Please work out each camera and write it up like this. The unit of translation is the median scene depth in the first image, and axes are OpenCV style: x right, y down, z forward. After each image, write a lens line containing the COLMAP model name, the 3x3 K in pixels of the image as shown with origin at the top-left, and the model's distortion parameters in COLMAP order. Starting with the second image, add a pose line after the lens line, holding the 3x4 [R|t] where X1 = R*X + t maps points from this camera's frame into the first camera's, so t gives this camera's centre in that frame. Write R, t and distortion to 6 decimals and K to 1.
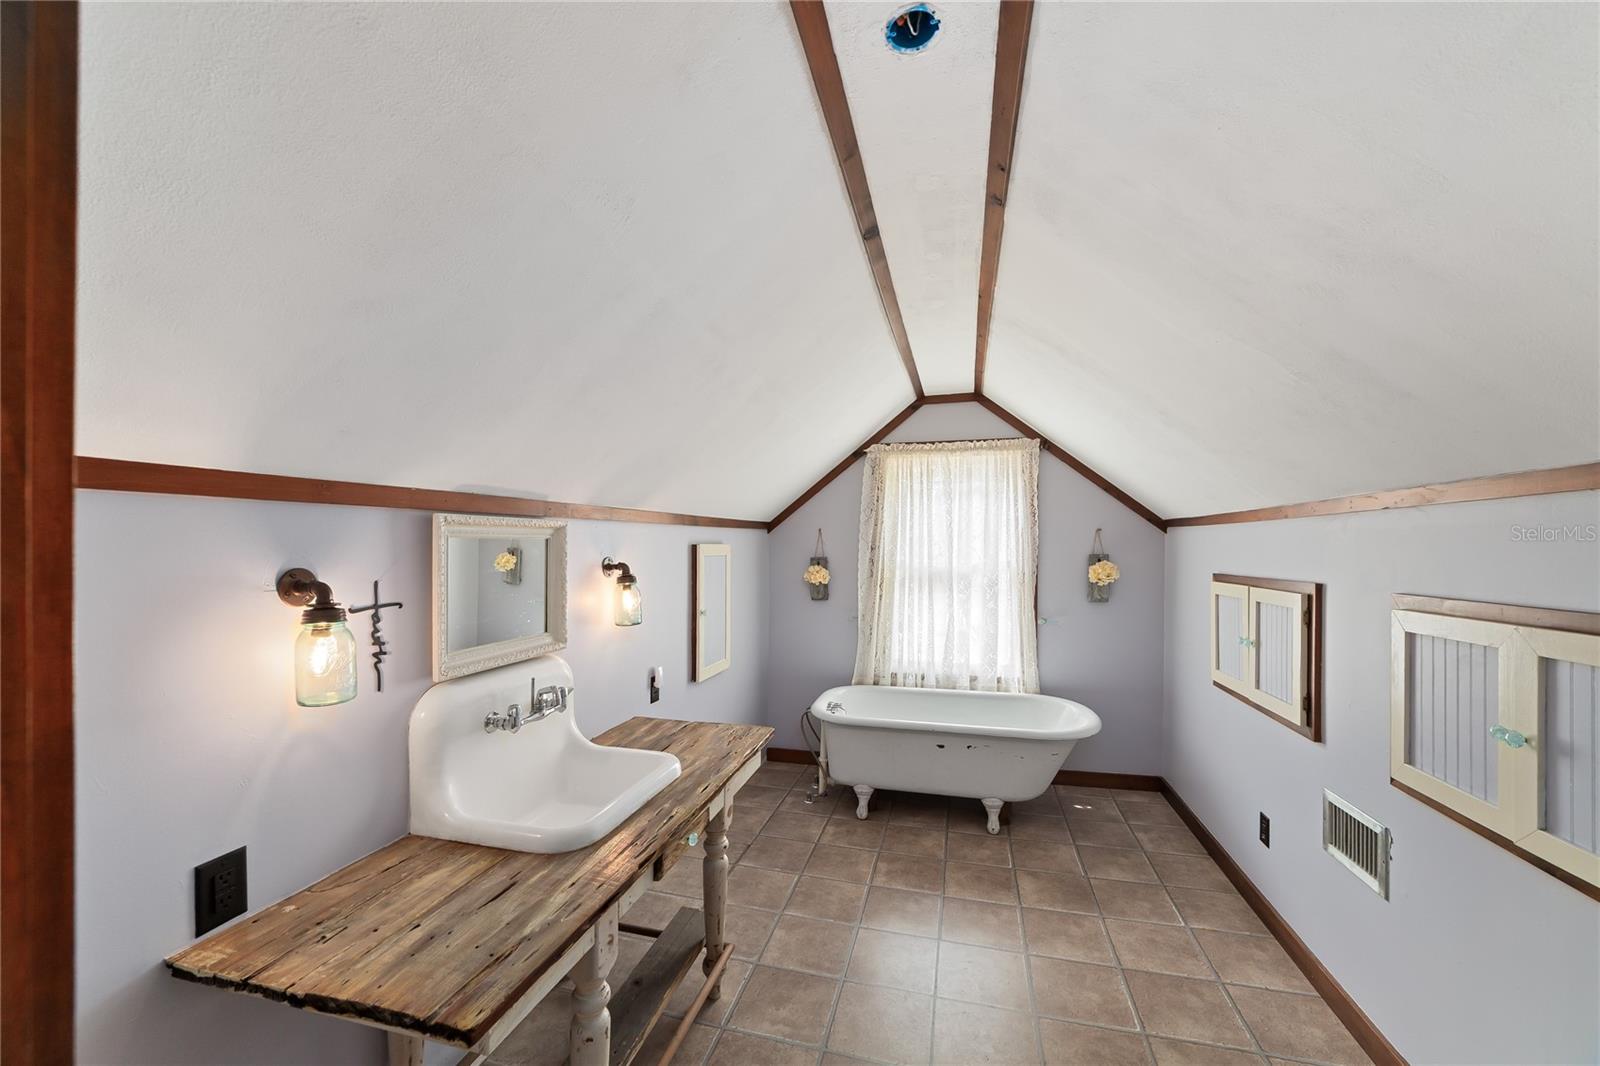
lens RADIAL K [[625.8, 0, 784.0], [0, 625.8, 546.5], [0, 0, 1]] dist [0.002432, 0.000220]
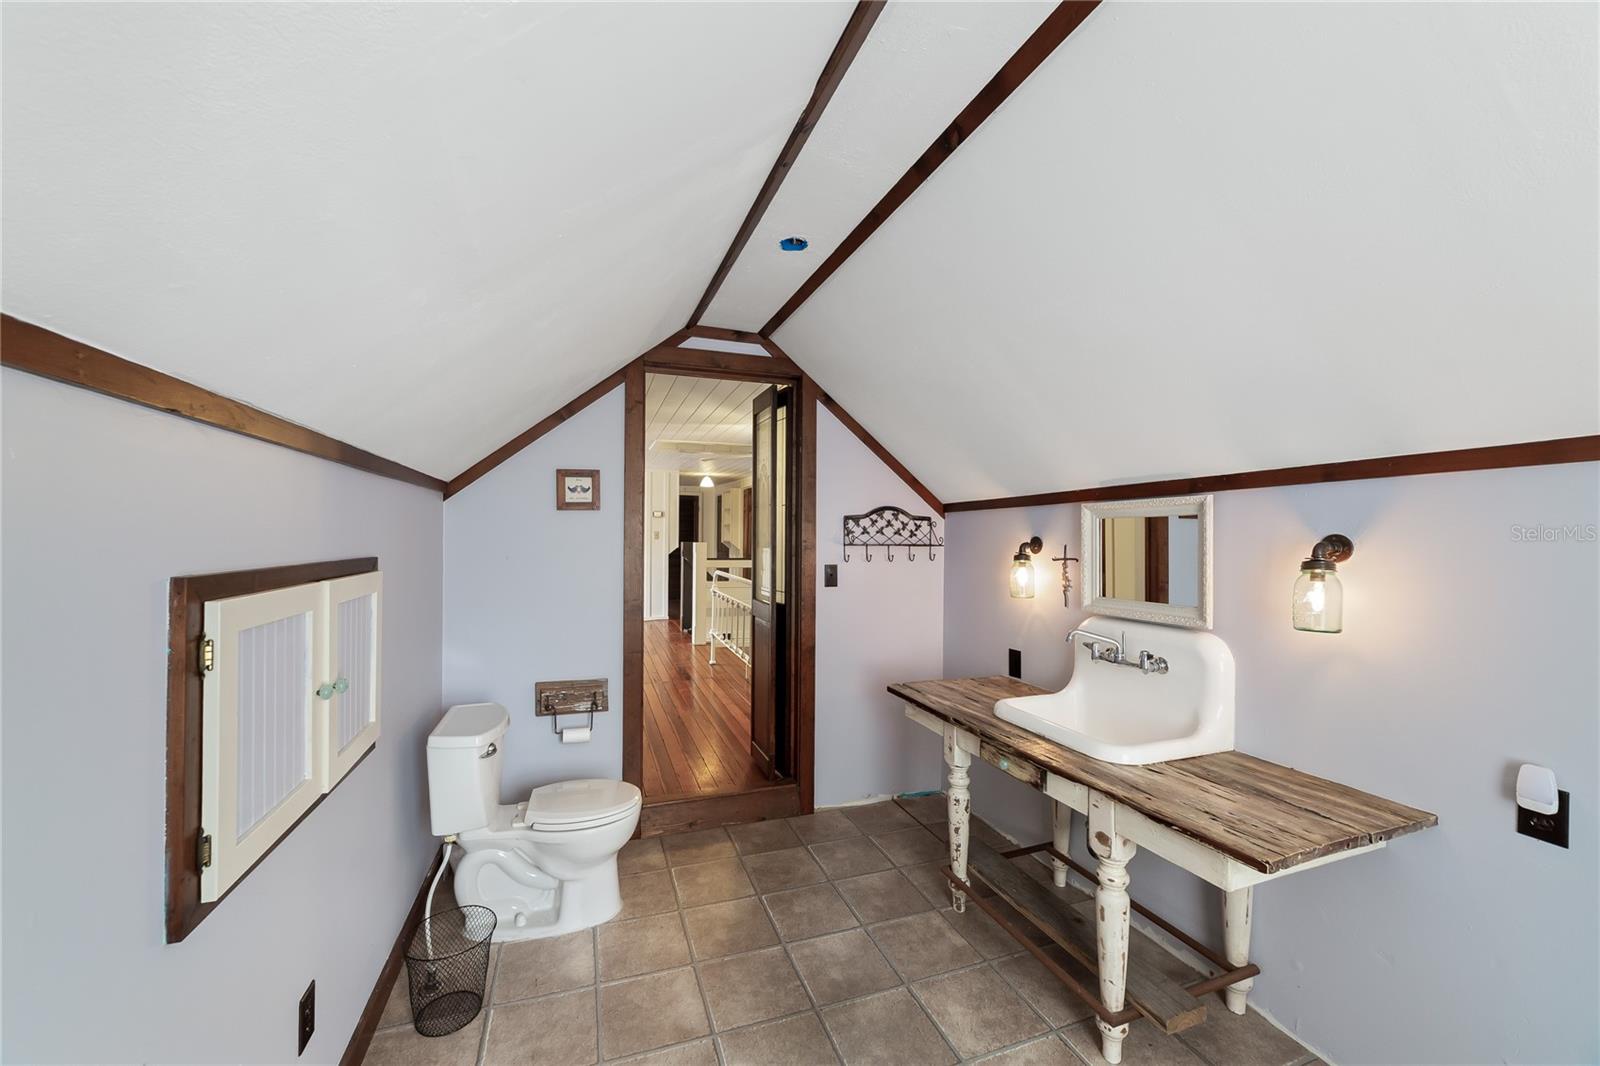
lens RADIAL K [[625.8, 0, 799.0], [0, 625.8, 533.1], [0, 0, 1]] dist [0.002432, 0.000220]
pose [[-0.813073, -0.018502, -0.581867, 1.004060], [-0.013984, 0.999827, -0.012251, 0.052975], [0.581993, -0.001824, -0.813192, 1.988685]]
